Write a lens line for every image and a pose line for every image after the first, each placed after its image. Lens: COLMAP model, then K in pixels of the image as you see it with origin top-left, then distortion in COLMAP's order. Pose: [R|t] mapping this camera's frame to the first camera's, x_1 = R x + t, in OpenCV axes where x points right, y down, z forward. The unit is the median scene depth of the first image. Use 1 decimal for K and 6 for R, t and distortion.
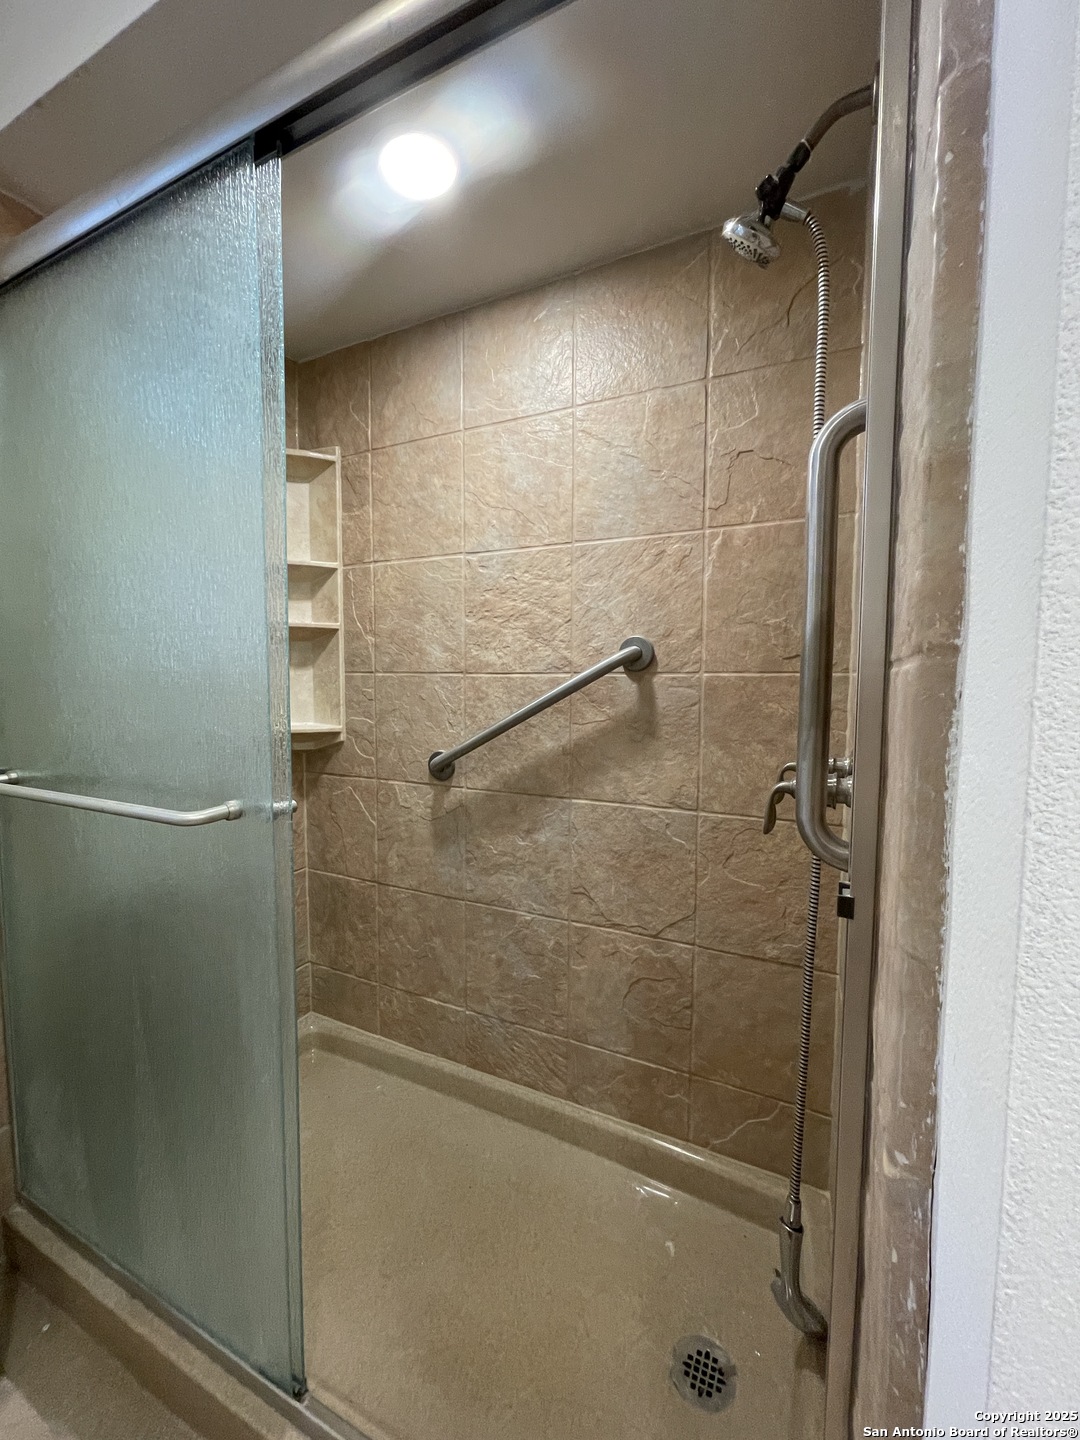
lens RADIAL K [[585.6, 0, 543.5], [0, 585.6, 711.6], [0, 0, 1]] dist [-0.000157, 0.000011]
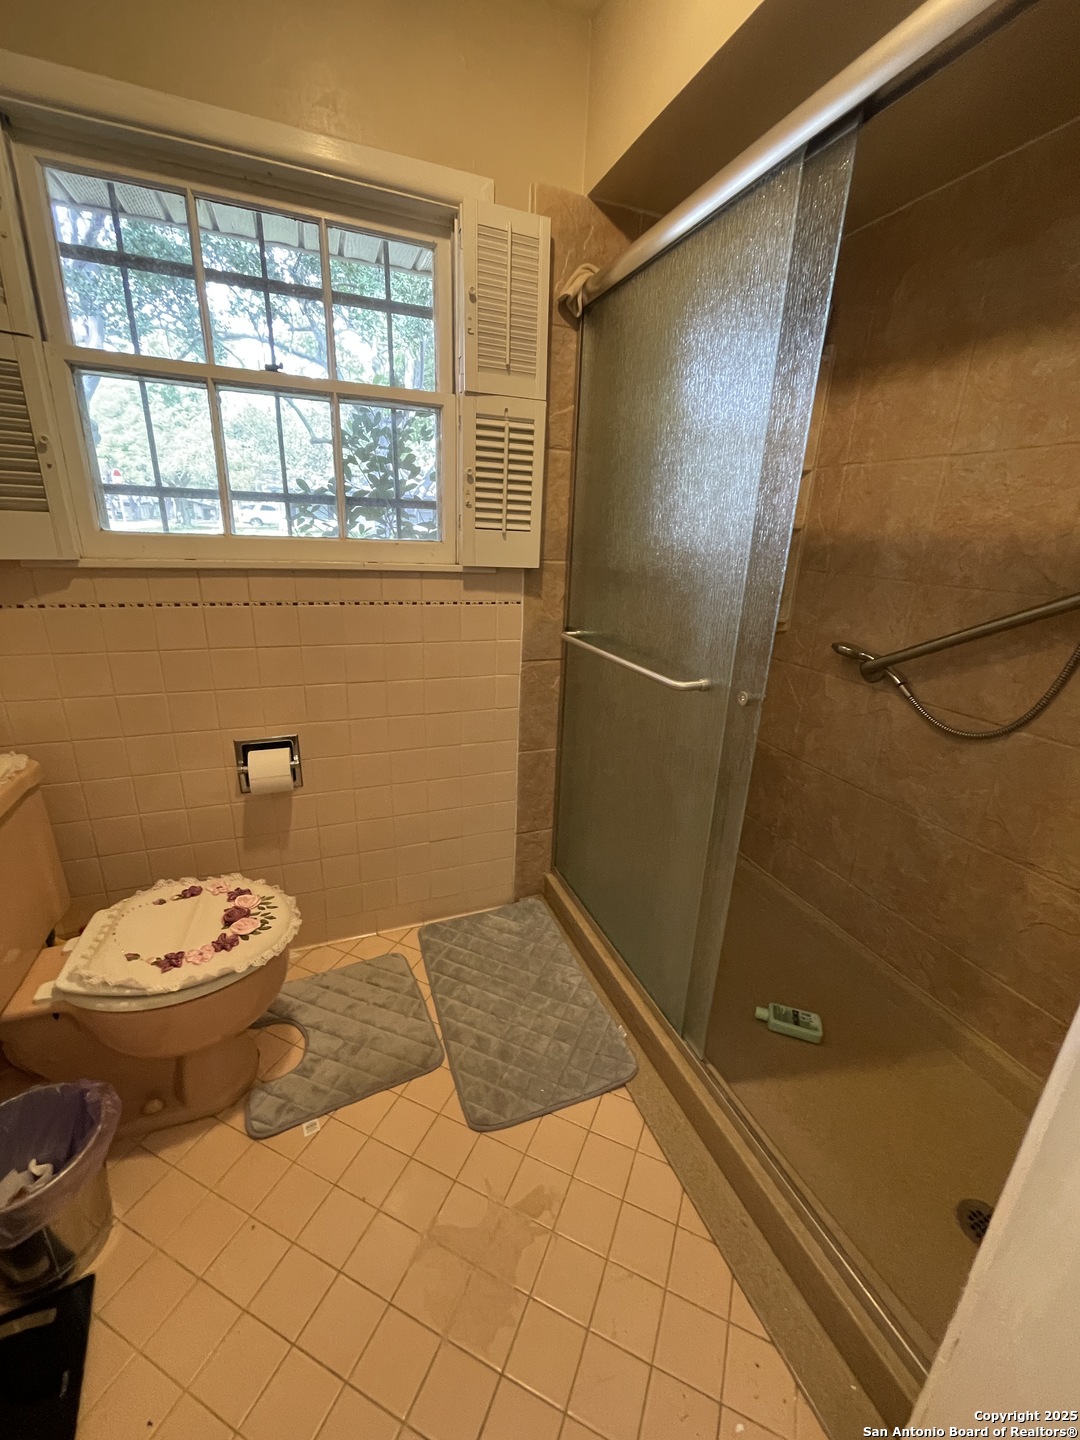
lens RADIAL K [[585.6, 0, 541.8], [0, 585.6, 717.7], [0, 0, 1]] dist [-0.000157, 0.000011]
pose [[0.737193, 0.232482, -0.634427, 0.081358], [-0.081174, 0.962616, 0.258421, -0.050879], [0.670788, -0.139008, 0.728505, -0.202917]]
